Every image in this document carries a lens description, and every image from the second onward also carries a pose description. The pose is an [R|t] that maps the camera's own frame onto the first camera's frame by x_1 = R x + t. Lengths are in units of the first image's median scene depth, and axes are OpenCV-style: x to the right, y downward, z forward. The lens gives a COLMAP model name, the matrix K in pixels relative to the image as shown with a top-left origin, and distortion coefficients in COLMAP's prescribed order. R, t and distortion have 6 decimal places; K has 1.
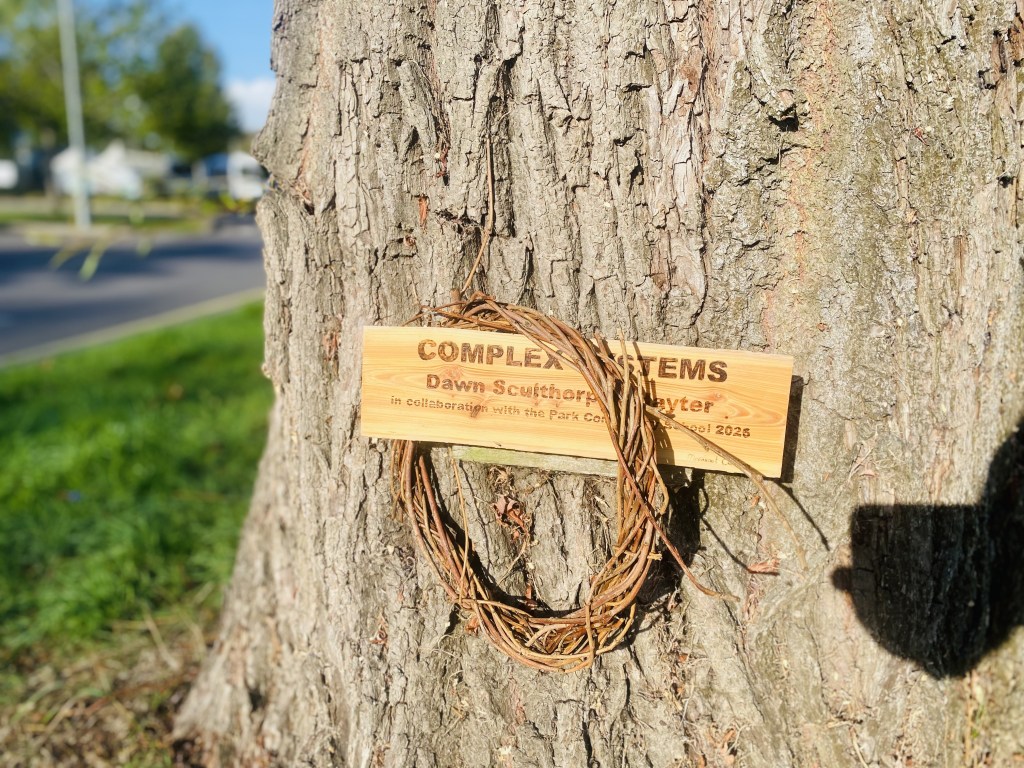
lens RADIAL K [[789.9, 0, 512.0], [0, 789.9, 384.0], [0, 0, 1]] dist [0.067708, -0.115221]
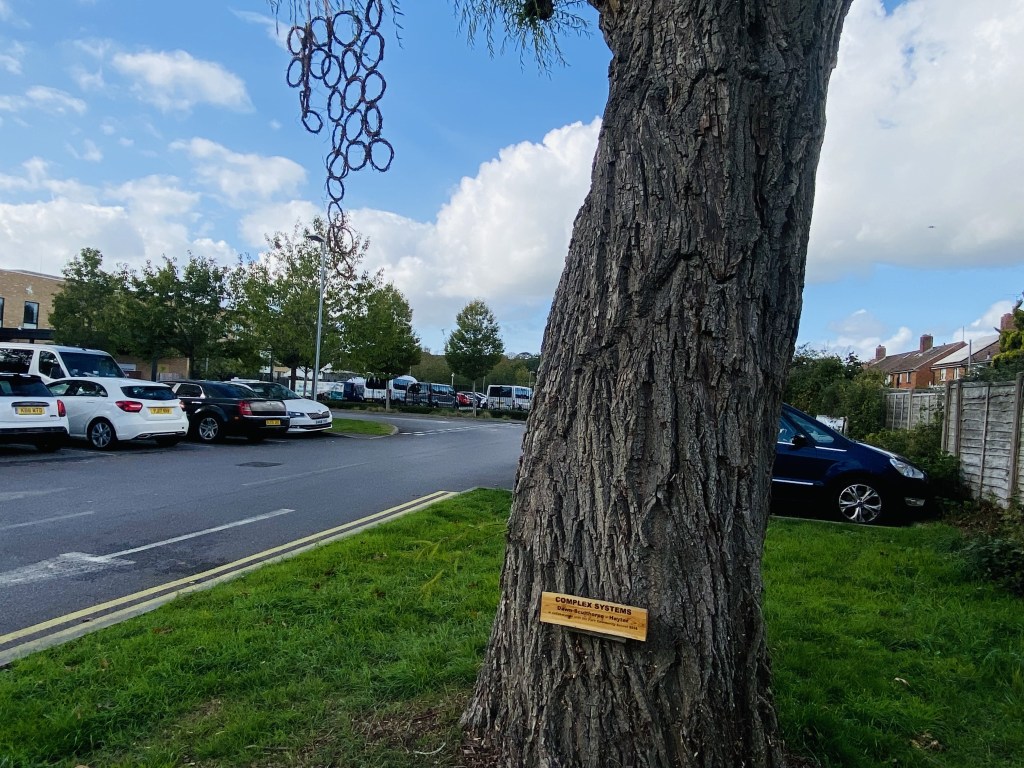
lens RADIAL K [[660.2, 0, 494.0], [0, 660.2, 381.6], [0, 0, 1]] dist [0.085404, -0.118012]
pose [[0.981557, 0.013989, -0.190656, 0.181709], [-0.061703, 0.967123, -0.246711, -0.231418], [0.180936, 0.253925, 0.950150, -2.281728]]
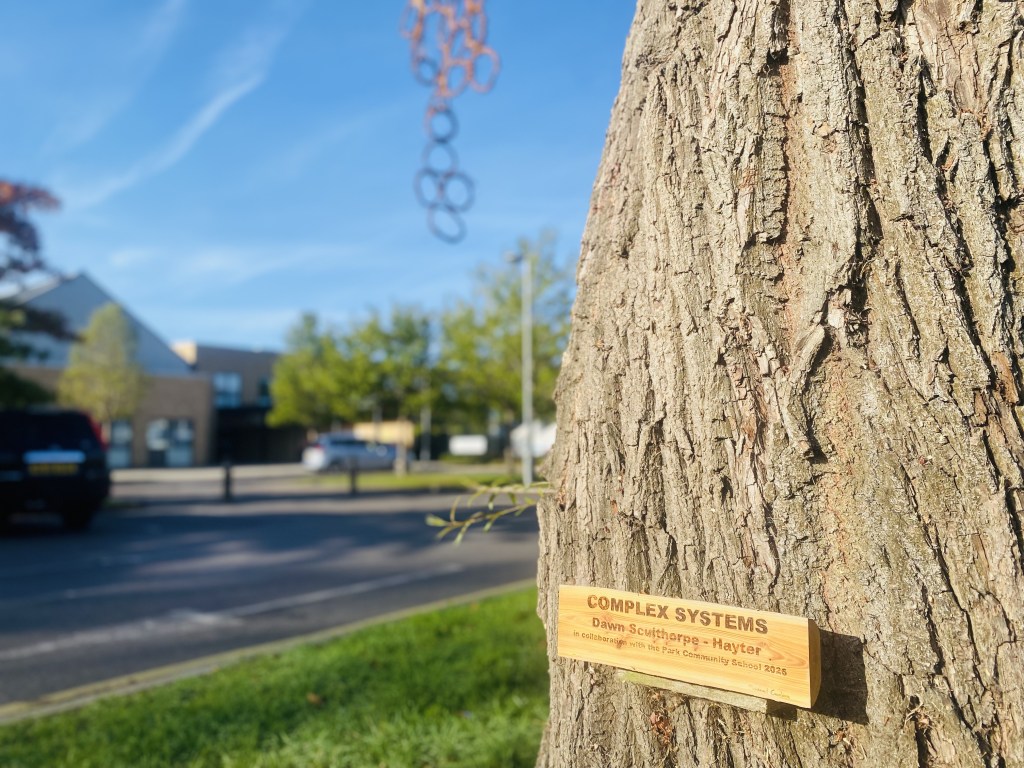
lens RADIAL K [[789.0, 0, 518.1], [0, 789.0, 368.6], [0, 0, 1]] dist [-0.000933, 0.020072]
pose [[0.875545, -0.089550, -0.474765, 0.513239], [-0.071498, 0.947837, -0.310634, 0.015878], [0.477817, 0.305919, 0.823471, -0.499723]]
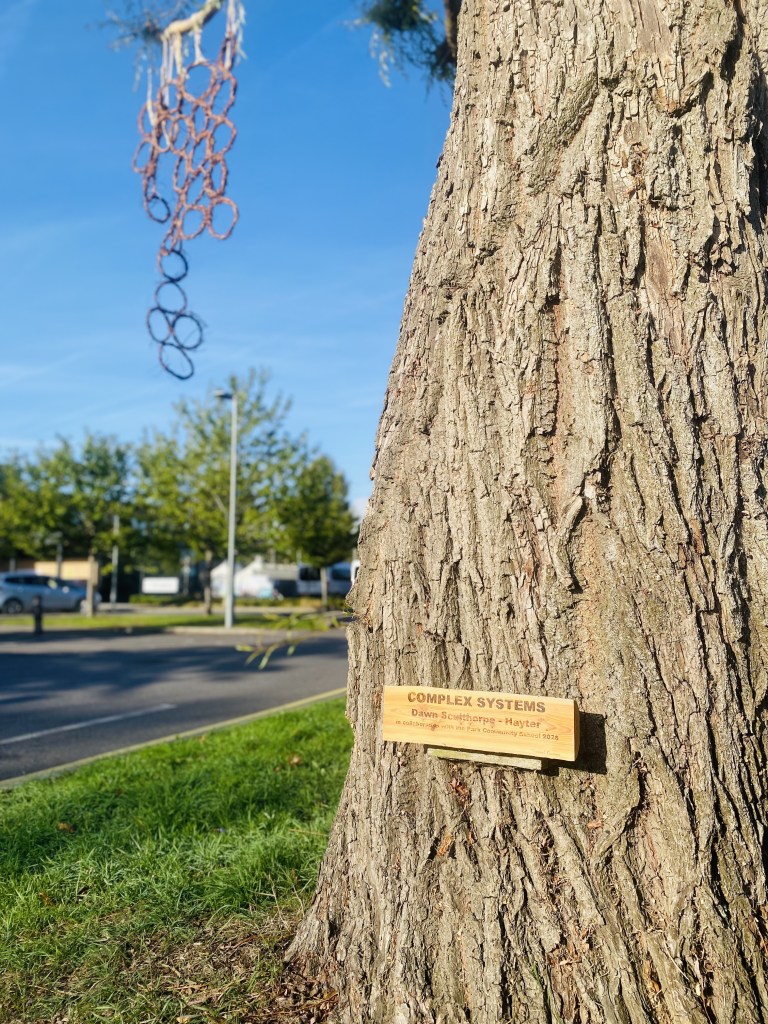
lens RADIAL K [[789.9, 0, 386.8], [0, 789.9, 502.7], [0, 0, 1]] dist [0.067708, -0.115221]
pose [[0.959370, -0.063273, -0.274965, 0.409556], [-0.032083, 0.943748, -0.329107, 0.153772], [0.280321, 0.324557, 0.903373, -1.033224]]
